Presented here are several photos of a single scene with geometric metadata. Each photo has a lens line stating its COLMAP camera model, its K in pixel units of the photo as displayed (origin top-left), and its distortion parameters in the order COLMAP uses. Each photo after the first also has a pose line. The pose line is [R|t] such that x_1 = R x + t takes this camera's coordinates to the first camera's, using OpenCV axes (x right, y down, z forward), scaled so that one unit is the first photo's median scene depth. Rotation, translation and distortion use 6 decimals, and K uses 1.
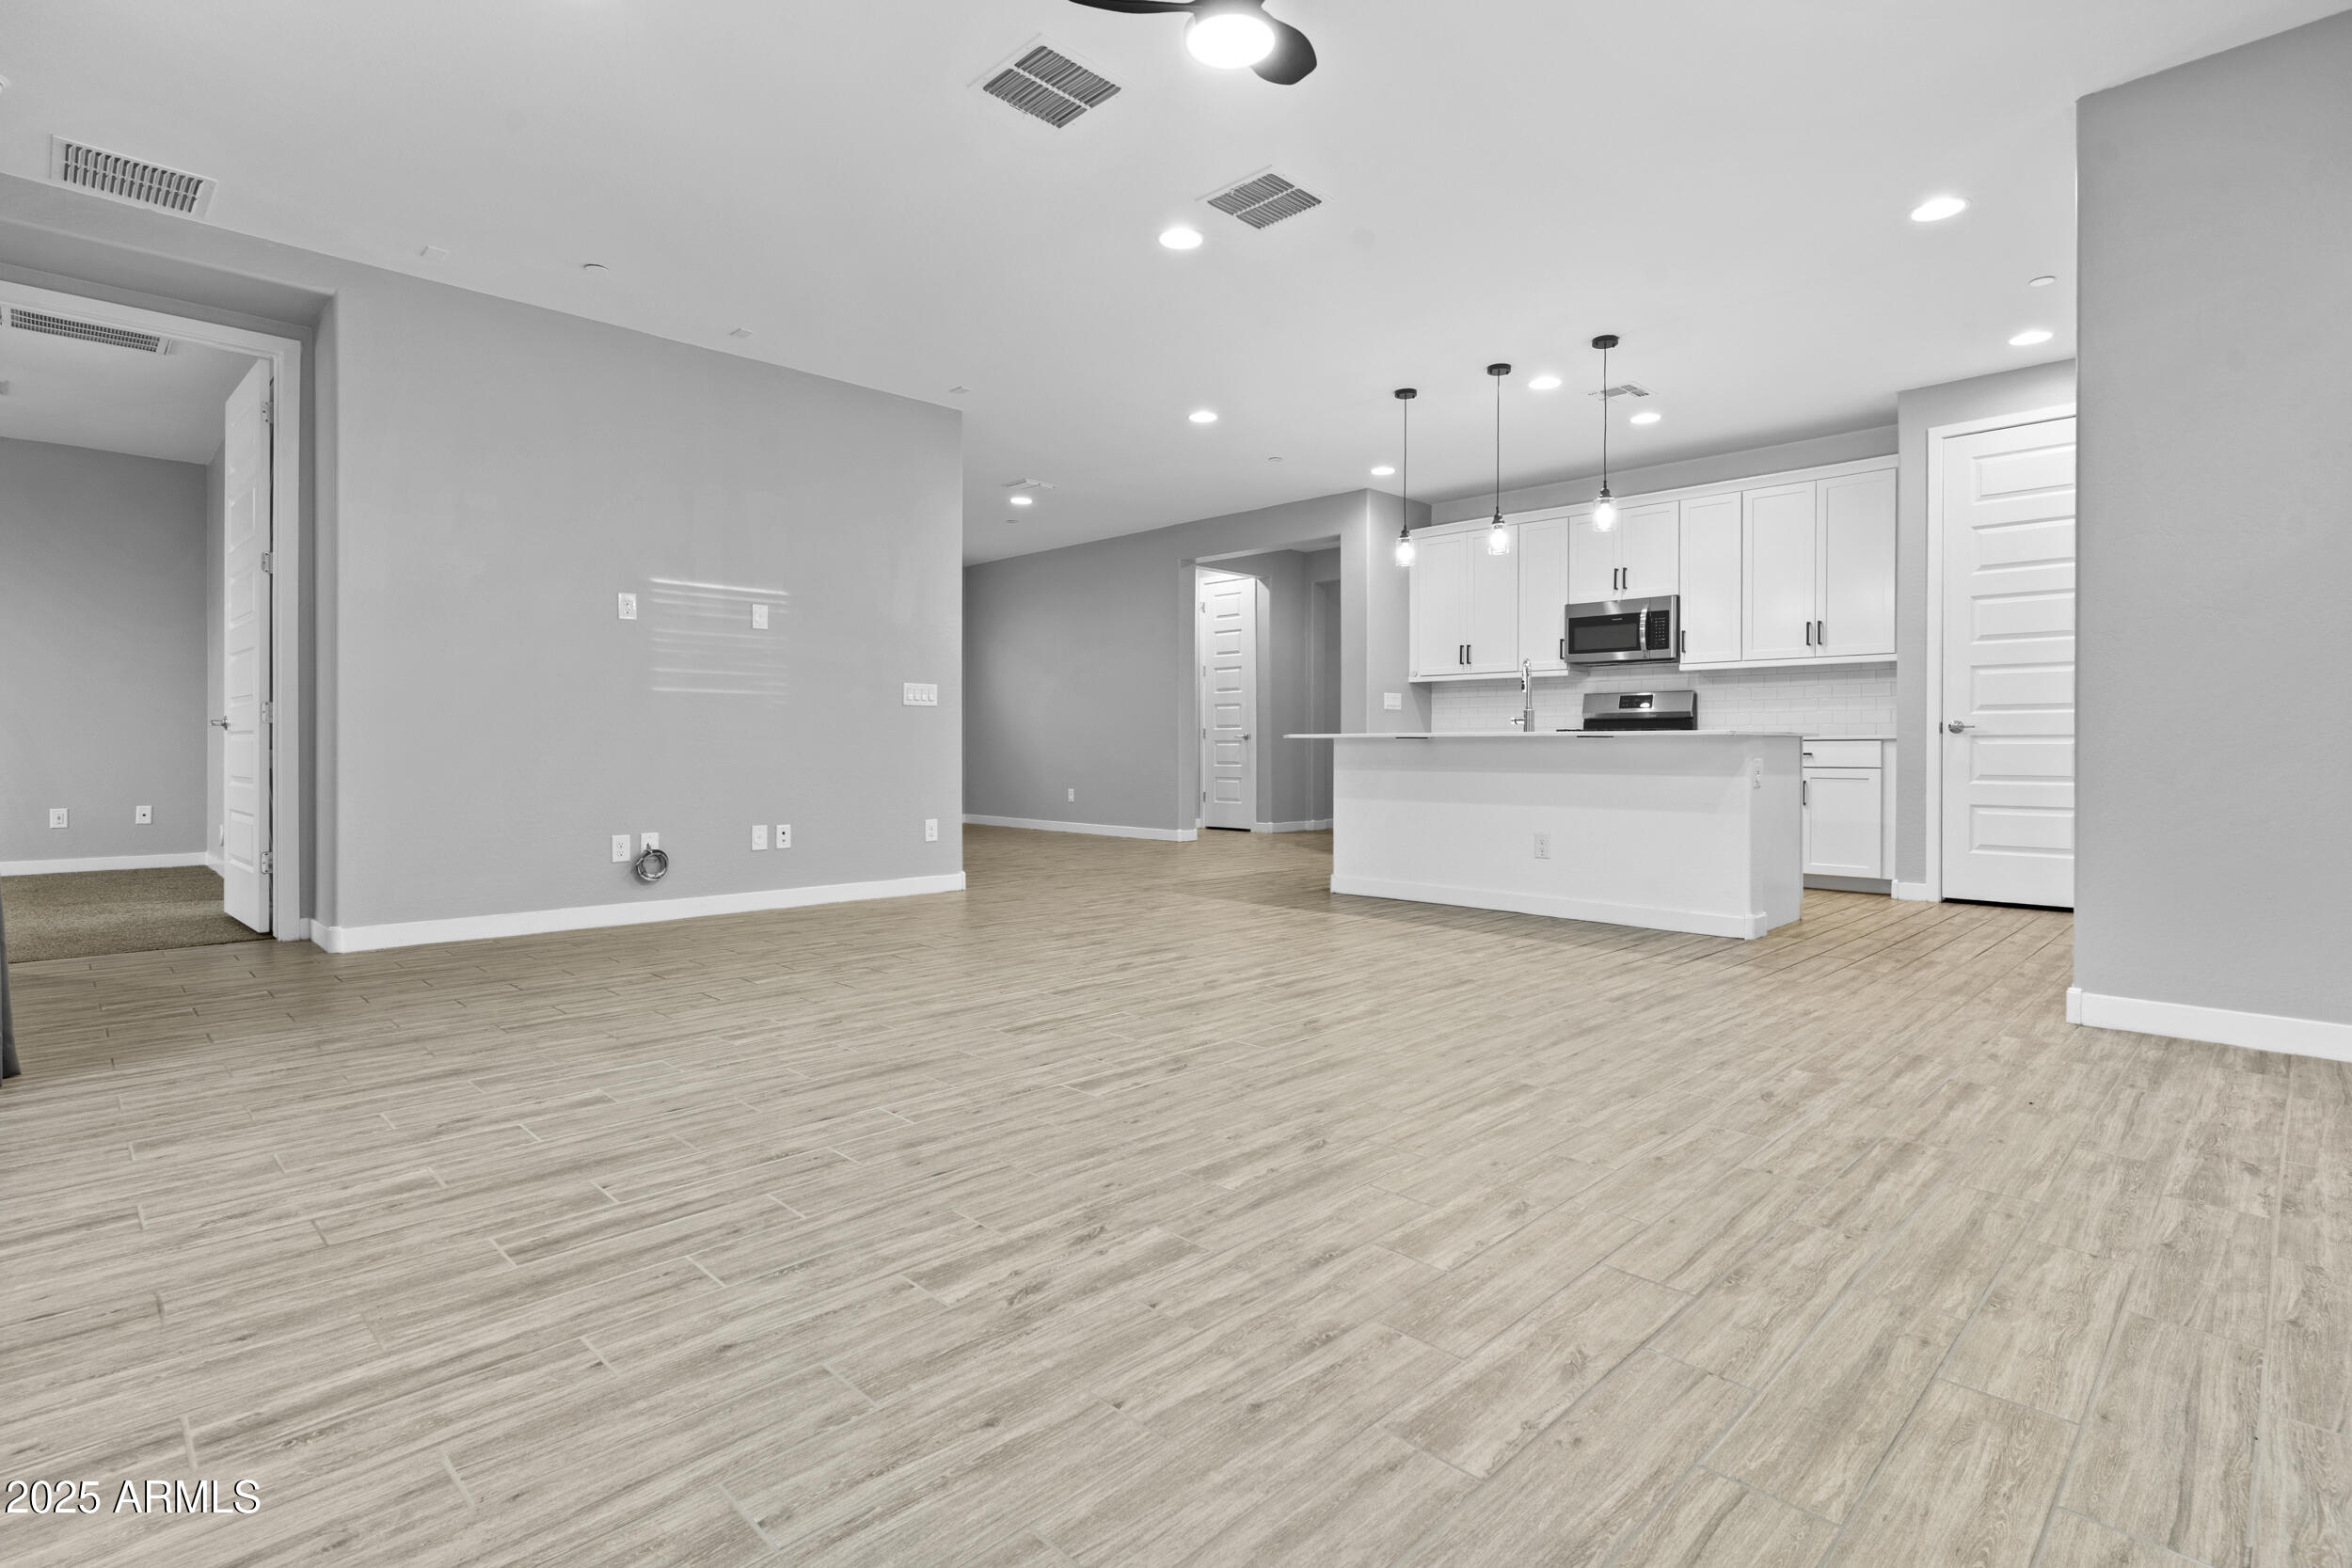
lens RADIAL K [[1136.0, 0, 1177.7], [0, 1136.0, 751.6], [0, 0, 1]] dist [-0.000518, 0.000845]
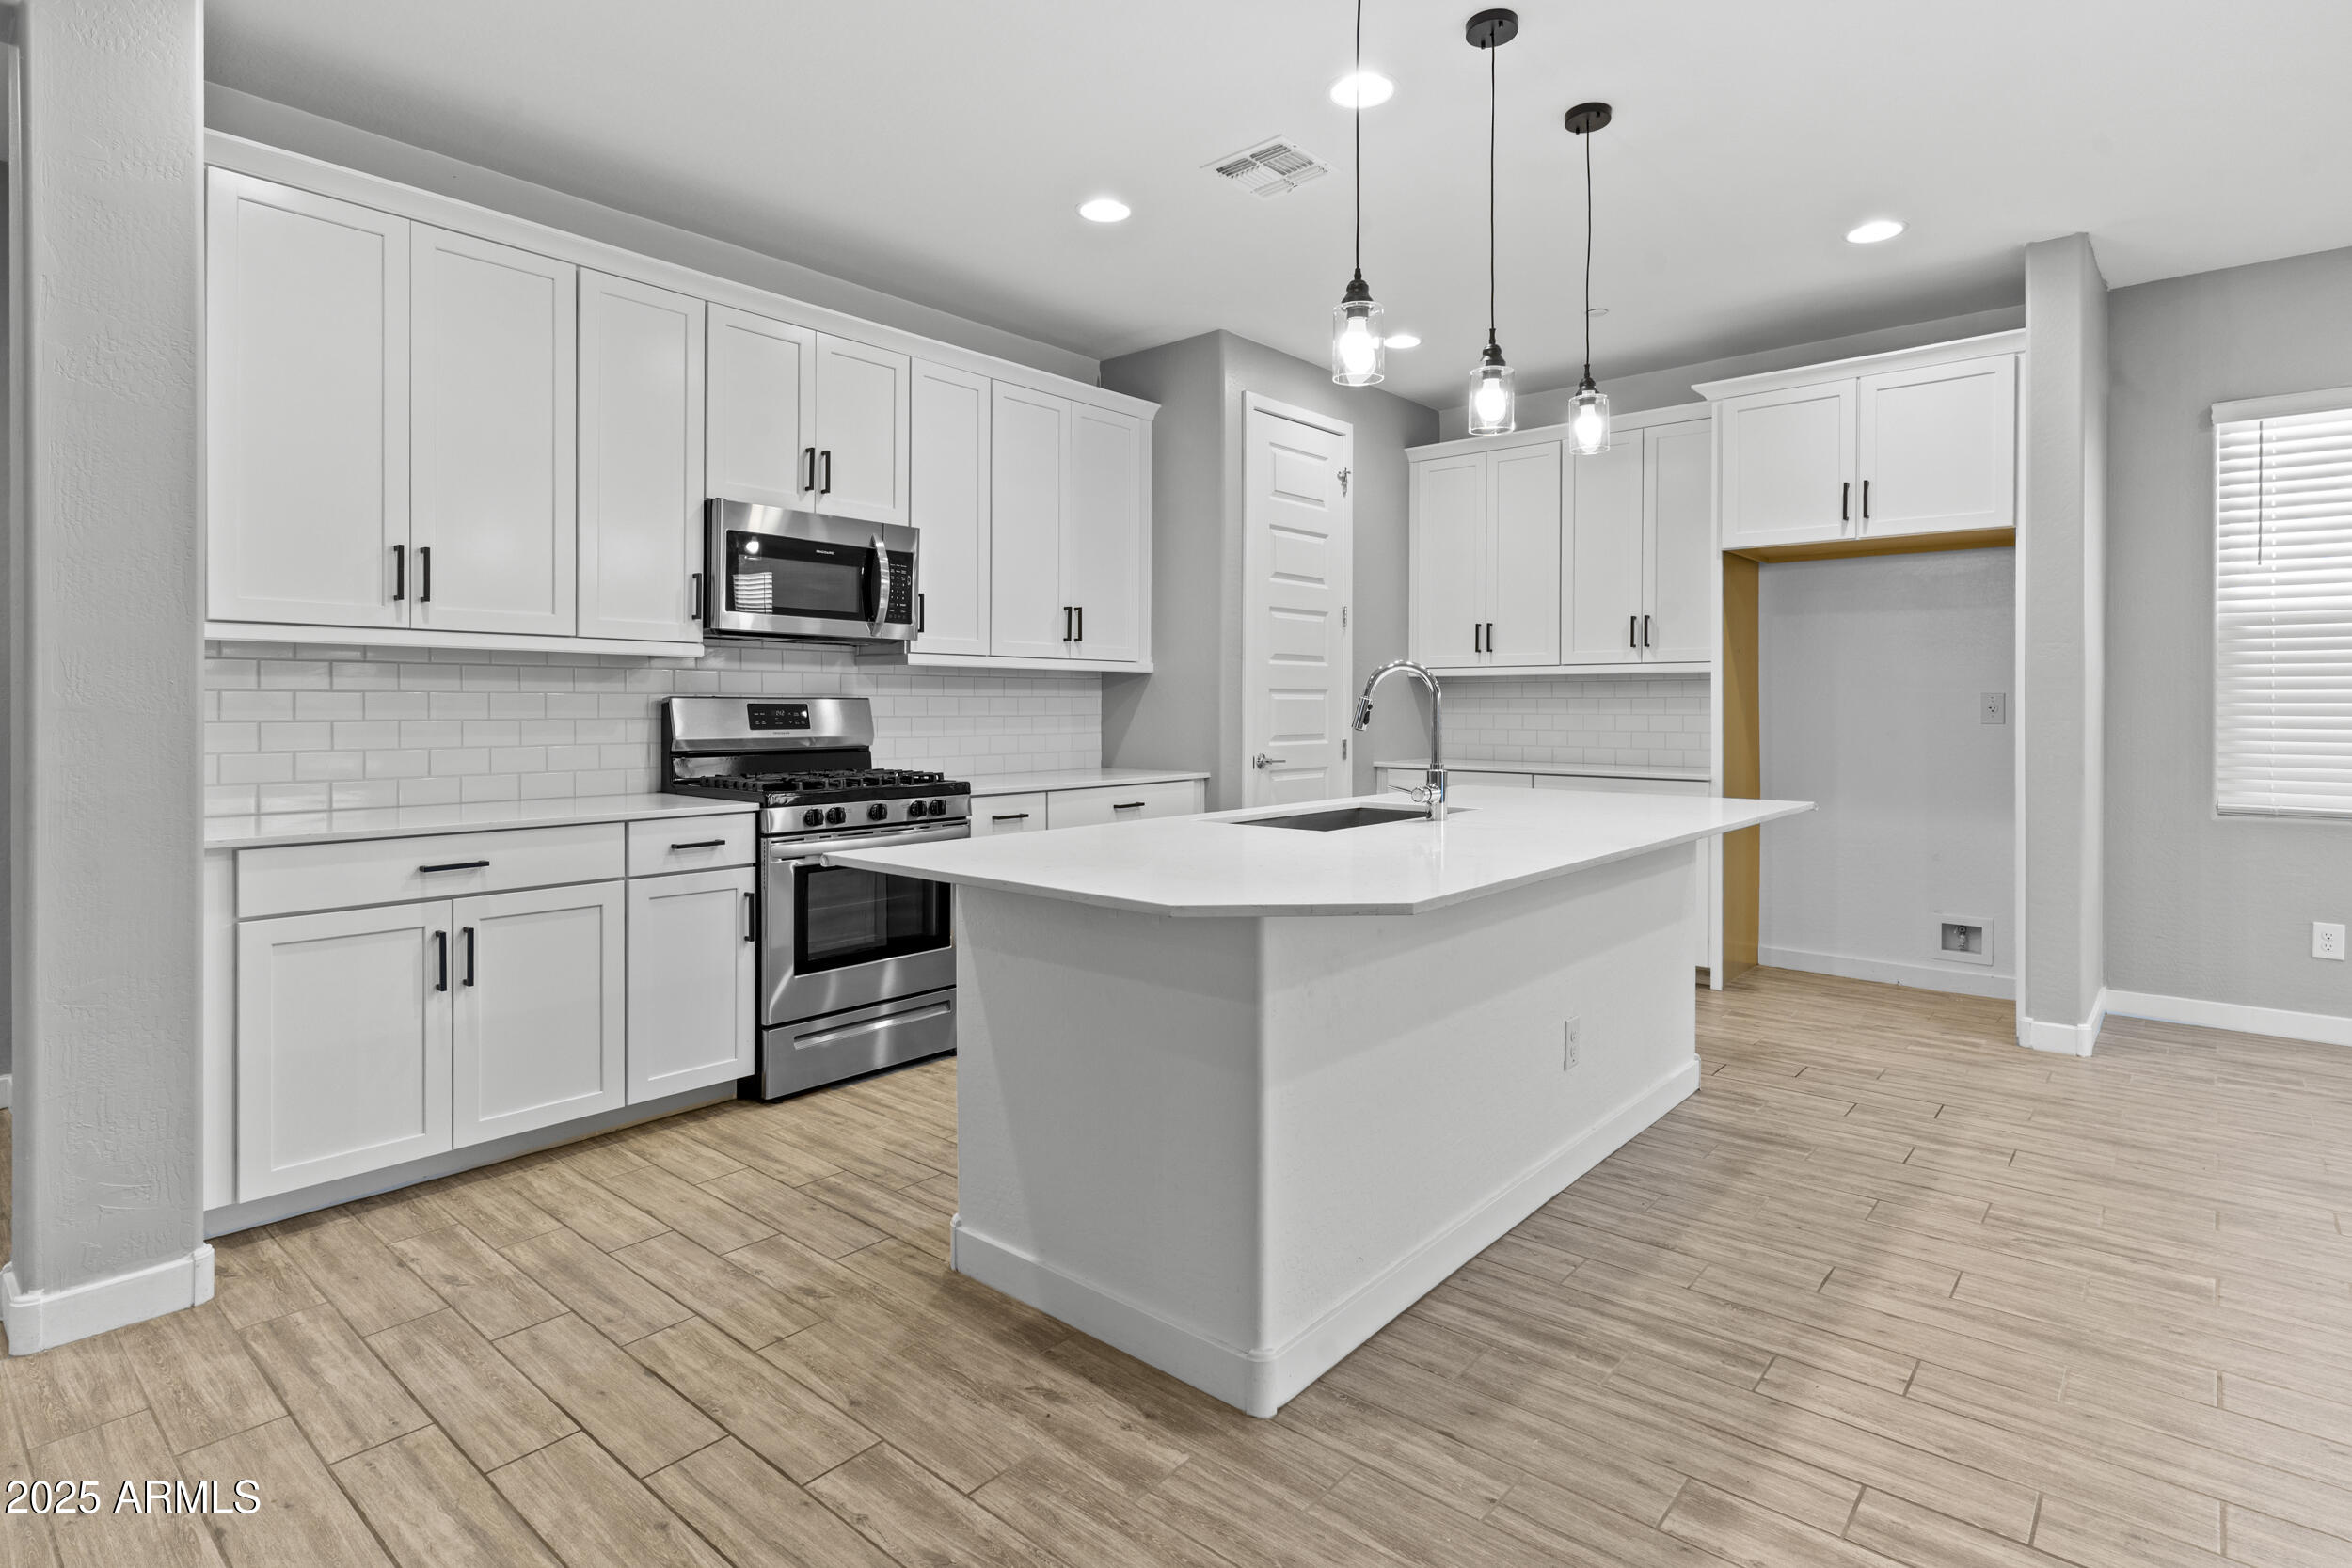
lens RADIAL K [[1192.4, 0, 1185.2], [0, 1192.4, 712.8], [0, 0, 1]] dist [-0.000570, 0.005357]
pose [[-0.077296, -0.008035, 0.996976, -0.147812], [0.003483, 0.999959, 0.008329, -0.052506], [-0.997002, 0.004117, -0.077265, 0.918367]]
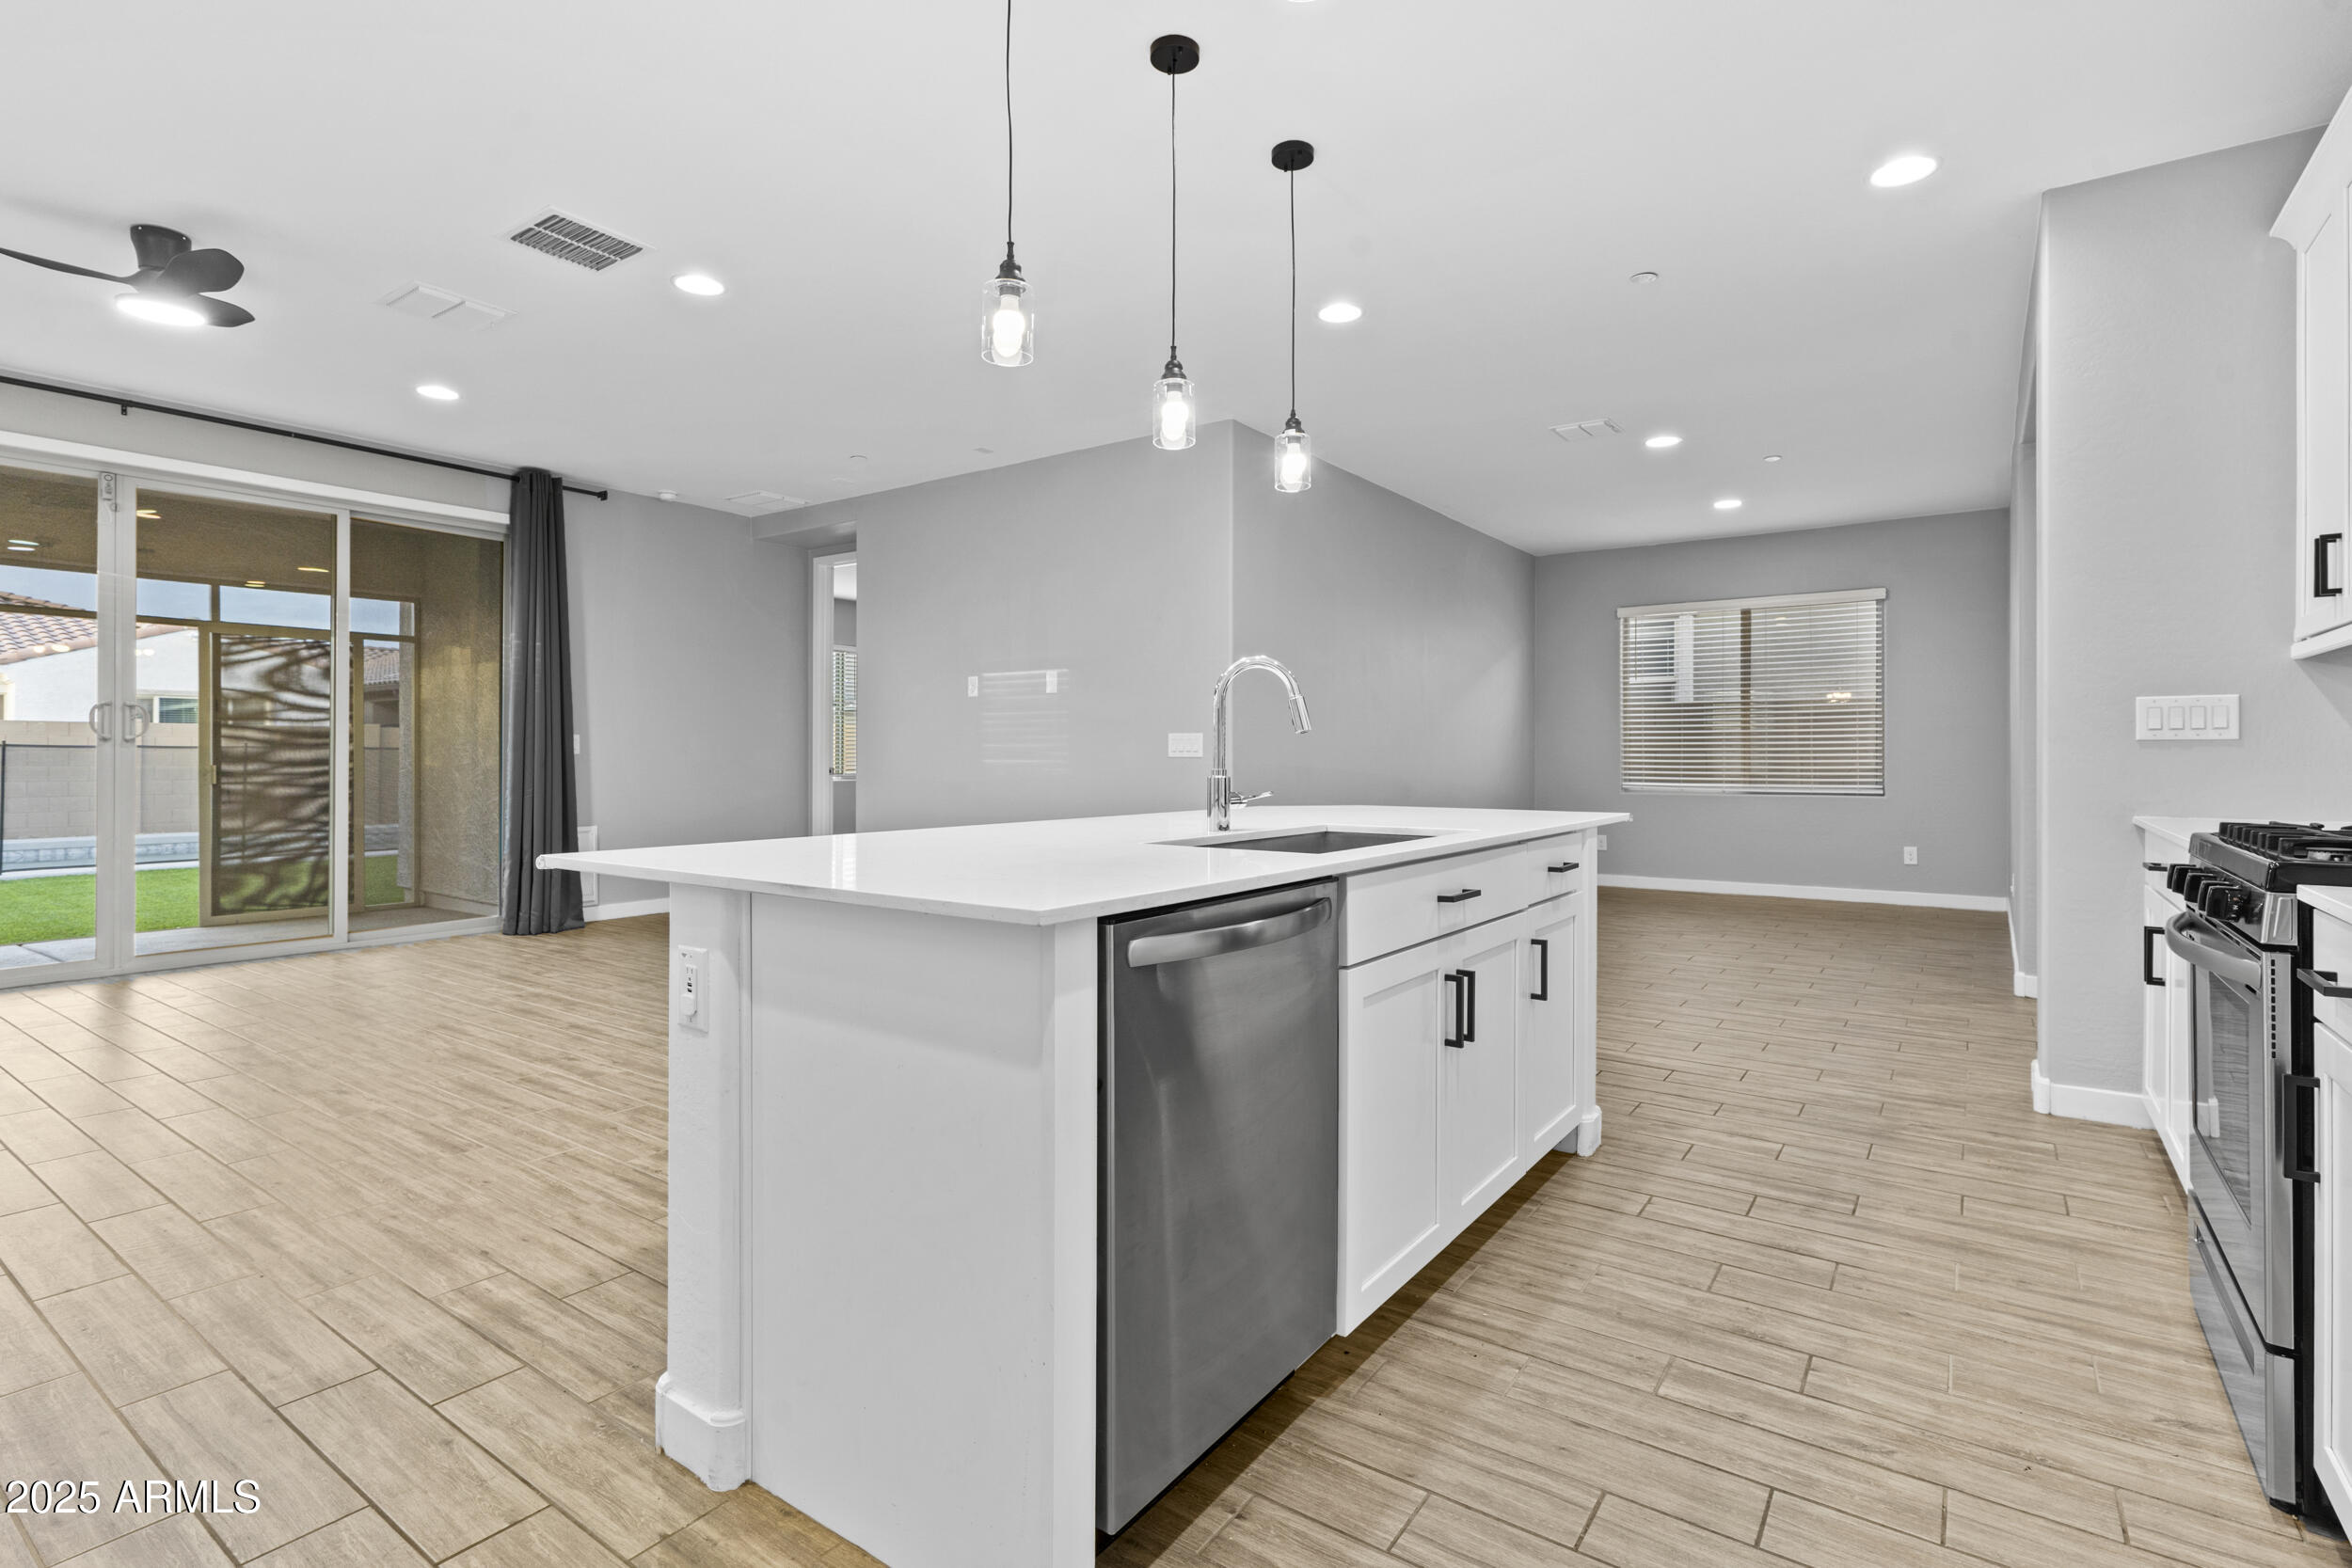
lens RADIAL K [[1136.0, 0, 1174.9], [0, 1136.0, 752.4], [0, 0, 1]] dist [-0.000518, 0.000845]
pose [[0.166832, -0.002734, -0.985981, 0.591343], [-0.005632, 0.999977, -0.003725, -0.035497], [0.985969, 0.006175, 0.166813, 0.730852]]
